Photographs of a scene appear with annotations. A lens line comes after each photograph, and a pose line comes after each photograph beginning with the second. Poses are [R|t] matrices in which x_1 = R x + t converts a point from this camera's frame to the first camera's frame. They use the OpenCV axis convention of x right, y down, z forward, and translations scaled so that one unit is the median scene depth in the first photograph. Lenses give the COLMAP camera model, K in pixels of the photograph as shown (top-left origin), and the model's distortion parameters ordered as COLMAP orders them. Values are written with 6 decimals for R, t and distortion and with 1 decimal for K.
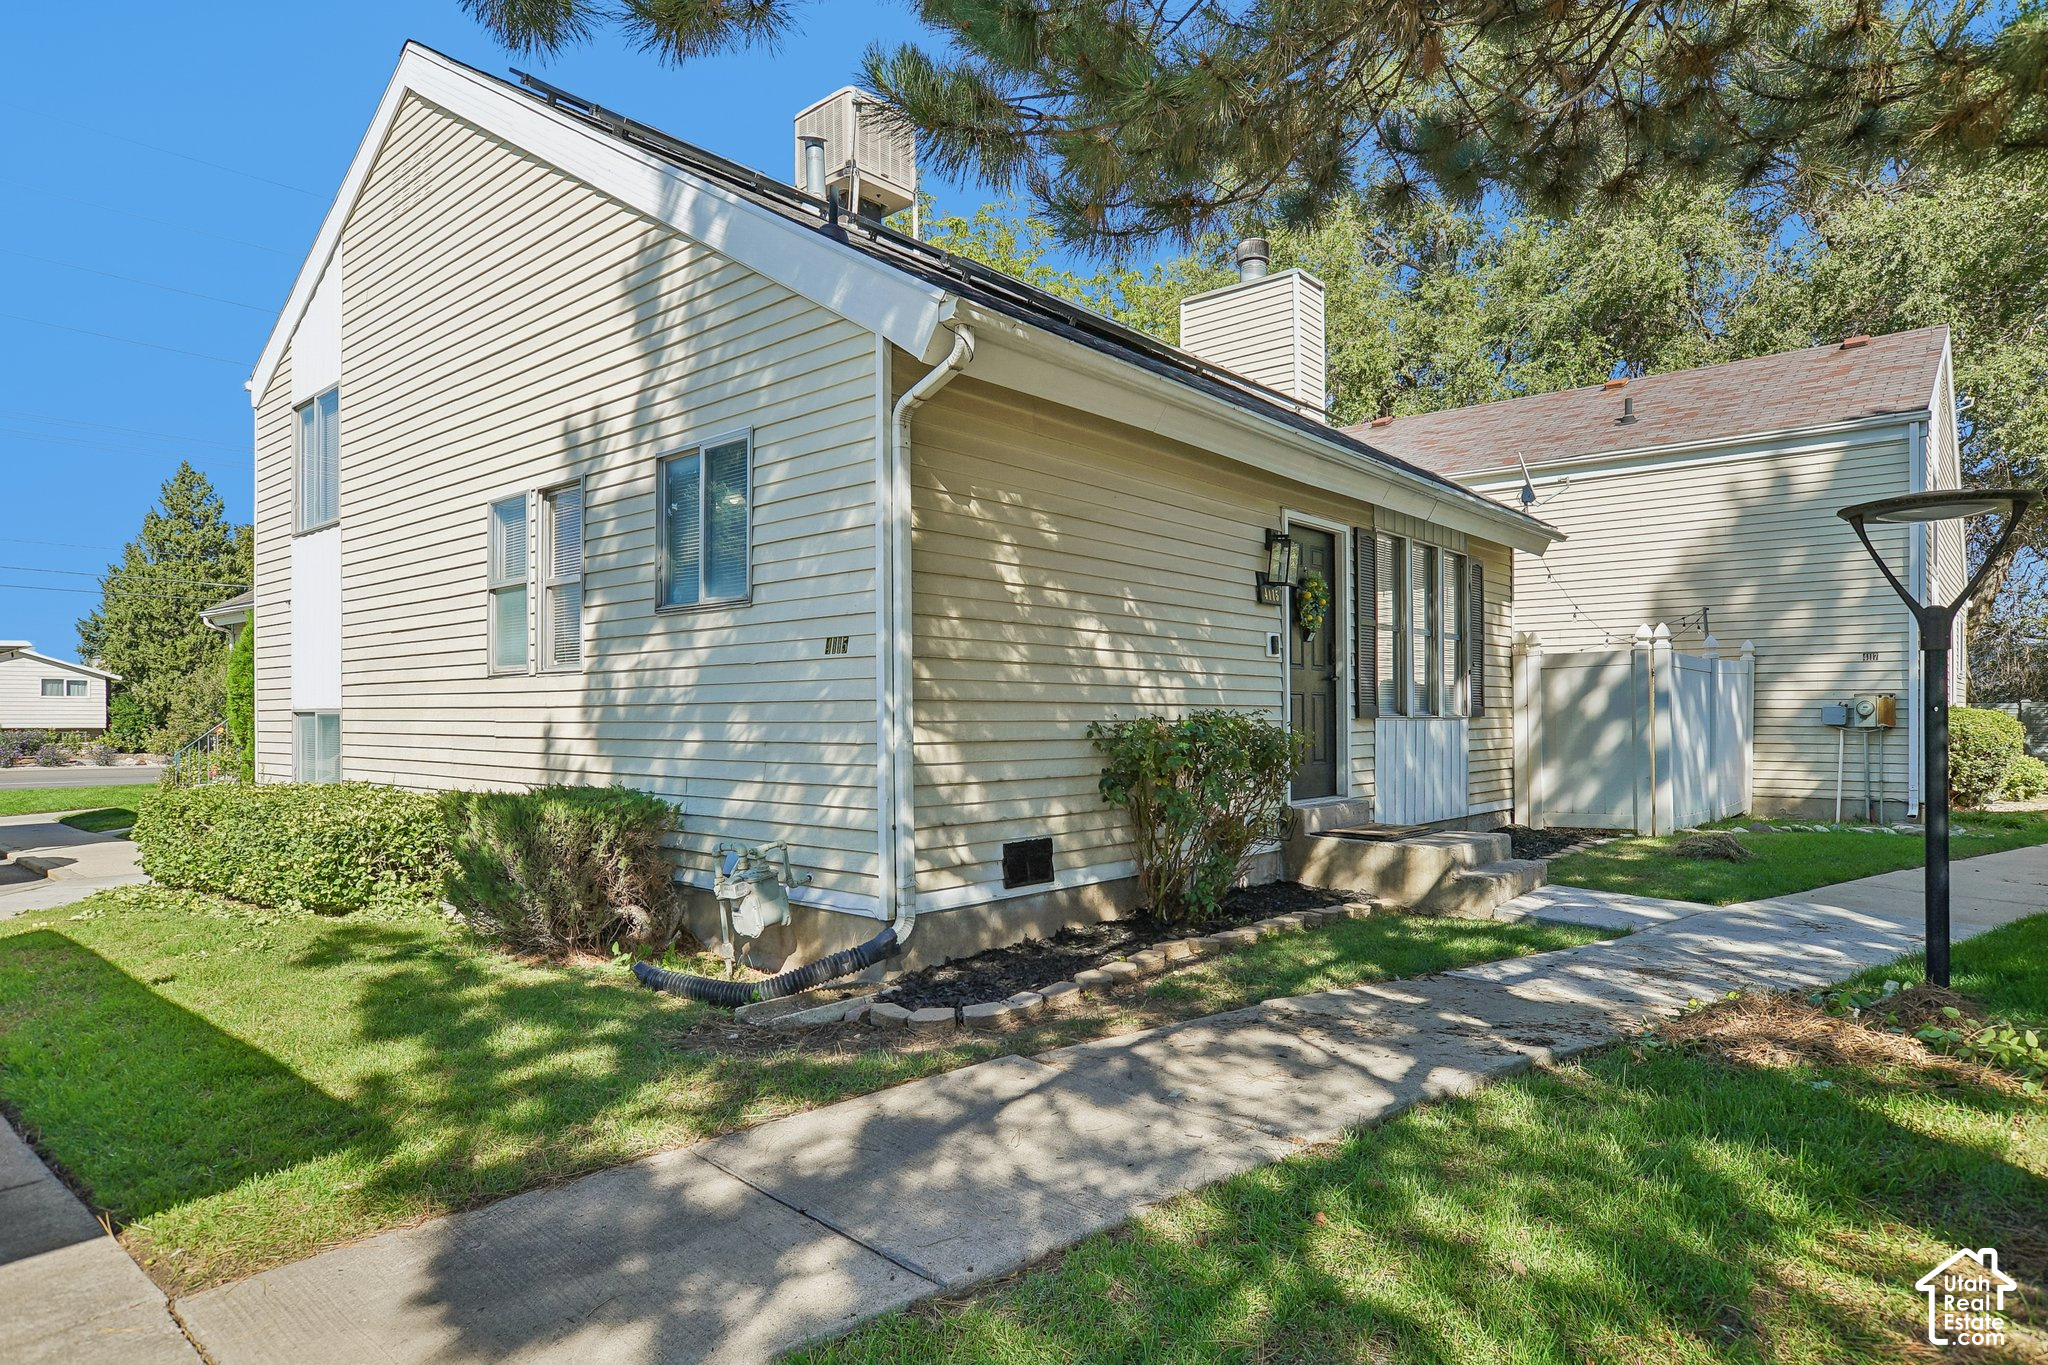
lens RADIAL K [[1136.9, 0, 1025.1], [0, 1136.9, 700.7], [0, 0, 1]] dist [-0.002788, -0.000066]
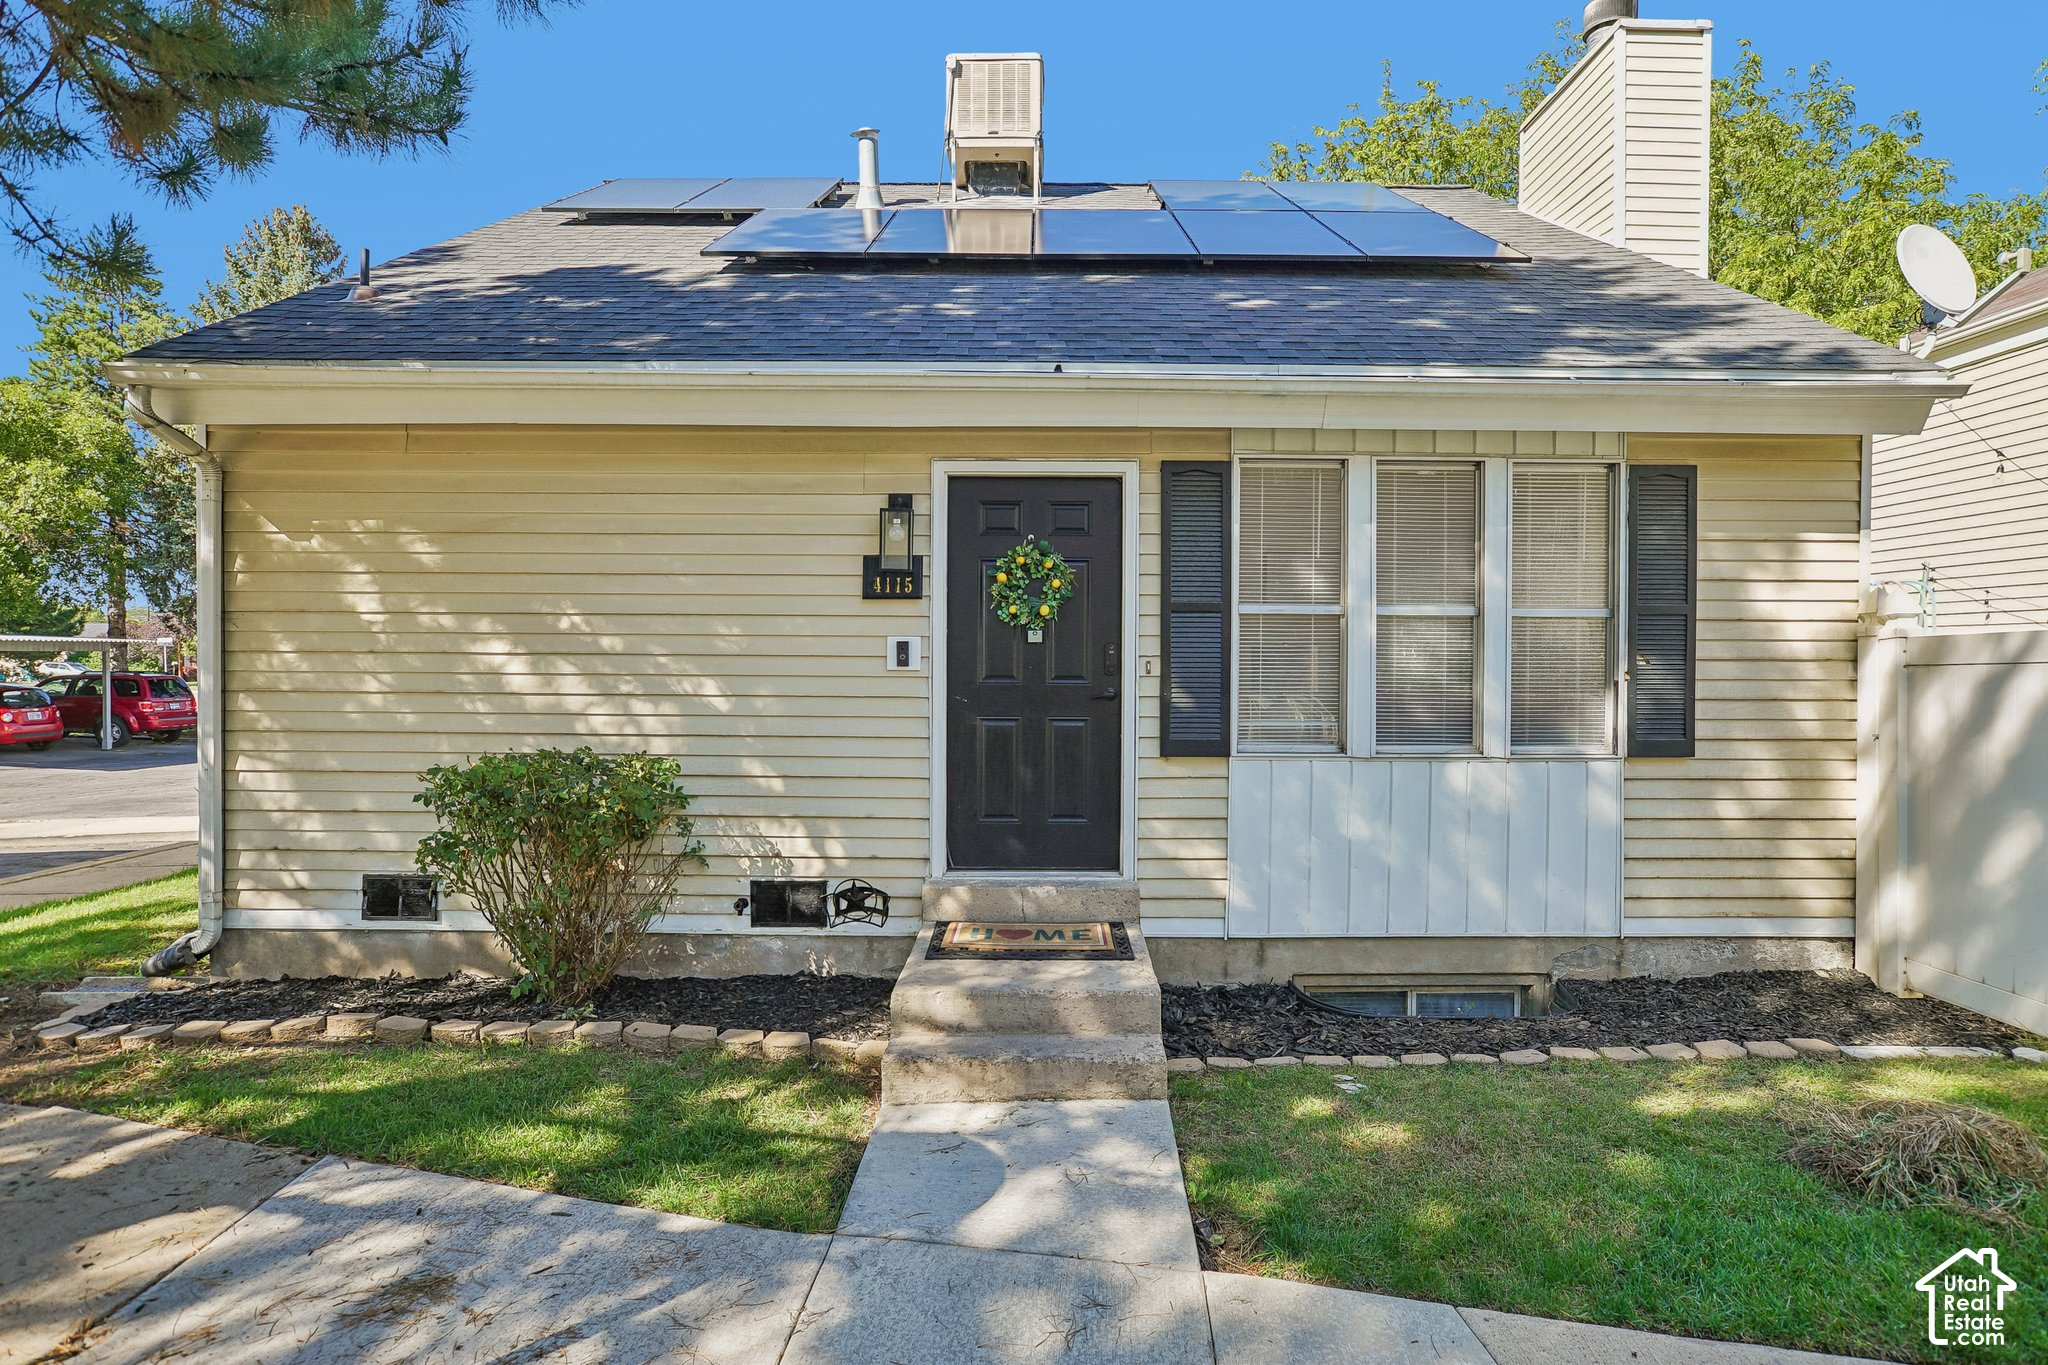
lens RADIAL K [[1038.8, 0, 1027.7], [0, 1038.8, 668.5], [0, 0, 1]] dist [-0.002139, -0.000542]
pose [[0.658473, 0.008673, -0.752554, 1.026053], [0.002463, 0.999903, 0.013679, -0.064095], [0.752600, -0.010860, 0.658388, 0.824190]]
